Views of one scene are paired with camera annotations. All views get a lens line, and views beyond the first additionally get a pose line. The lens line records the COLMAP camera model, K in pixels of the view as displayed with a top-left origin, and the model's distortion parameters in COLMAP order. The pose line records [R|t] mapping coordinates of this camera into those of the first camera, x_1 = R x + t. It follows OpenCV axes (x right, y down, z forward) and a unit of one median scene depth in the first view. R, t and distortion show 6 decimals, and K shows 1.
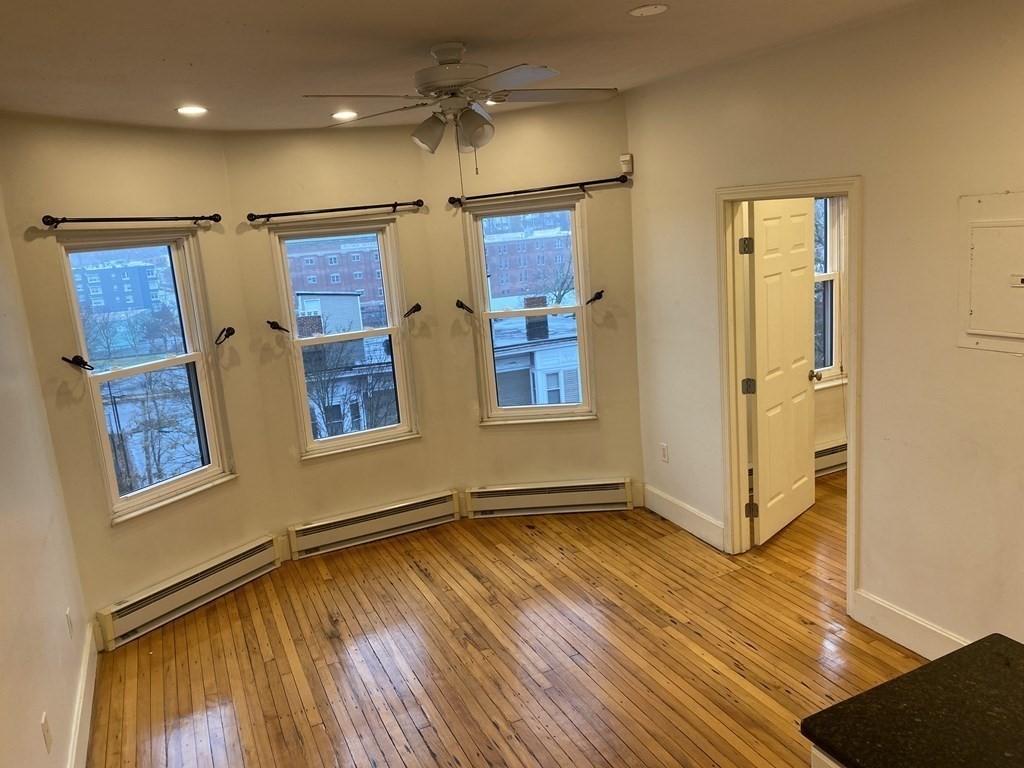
lens RADIAL K [[777.0, 0, 512.5], [0, 777.0, 365.7], [0, 0, 1]] dist [0.008957, -0.023090]
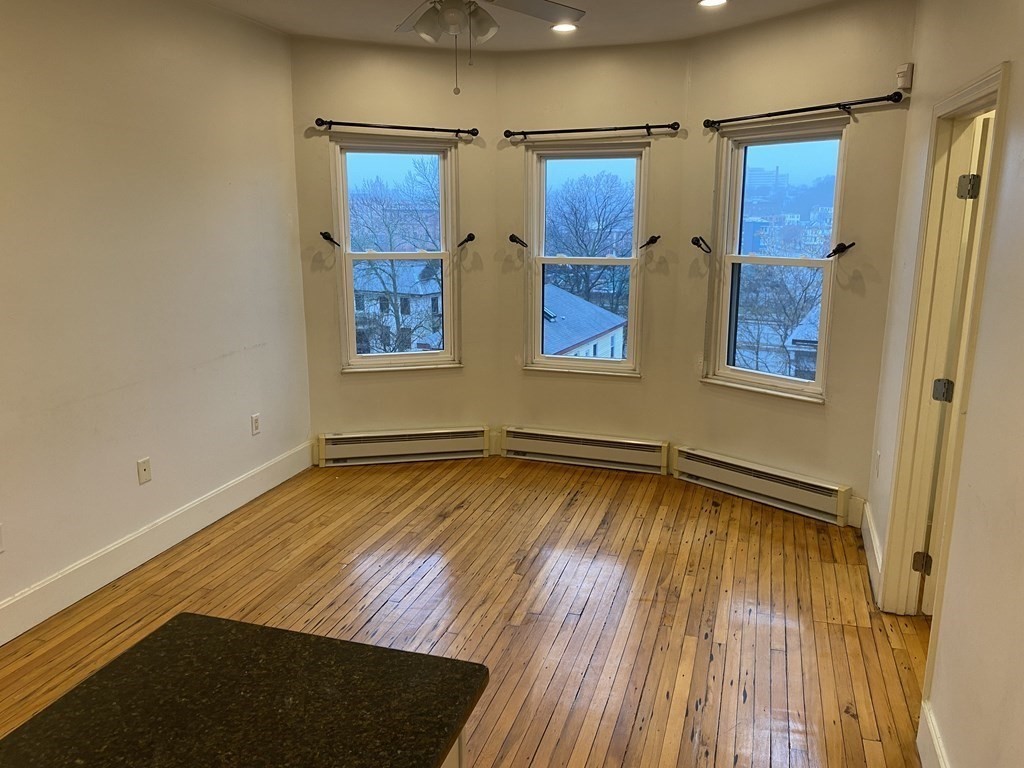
lens RADIAL K [[777.0, 0, 516.0], [0, 777.0, 376.9], [0, 0, 1]] dist [0.008957, -0.023090]
pose [[0.729966, 0.225113, -0.645347, 0.451107], [-0.187364, 0.973941, 0.127804, -0.002509], [0.657300, 0.027622, 0.753122, 0.209807]]
